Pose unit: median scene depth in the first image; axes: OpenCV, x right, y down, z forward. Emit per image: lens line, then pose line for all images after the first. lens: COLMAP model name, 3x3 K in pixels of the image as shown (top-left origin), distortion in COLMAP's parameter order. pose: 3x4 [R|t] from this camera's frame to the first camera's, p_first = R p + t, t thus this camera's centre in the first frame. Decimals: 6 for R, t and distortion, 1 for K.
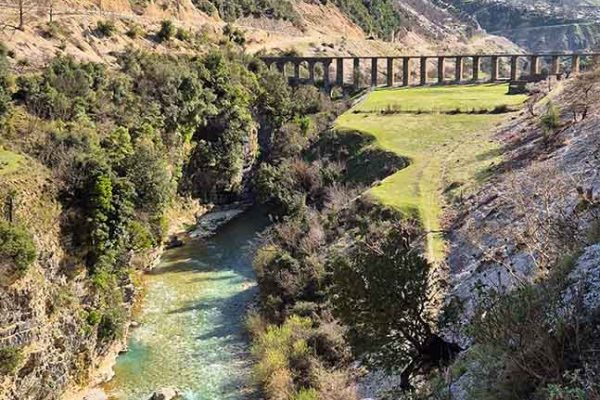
lens RADIAL K [[896.7, 0, 309.7], [0, 896.7, 207.6], [0, 0, 1]] dist [0.101611, -0.097006]
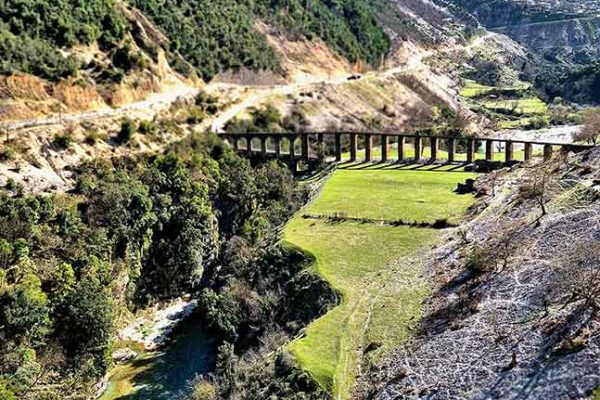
lens RADIAL K [[871.6, 0, 291.7], [0, 871.6, 199.8], [0, 0, 1]] dist [0.090406, -0.043589]
pose [[0.999085, -0.013109, -0.040699, 0.078285], [0.014010, 0.999661, 0.021935, -0.150704], [0.040398, -0.022485, 0.998931, 0.002282]]
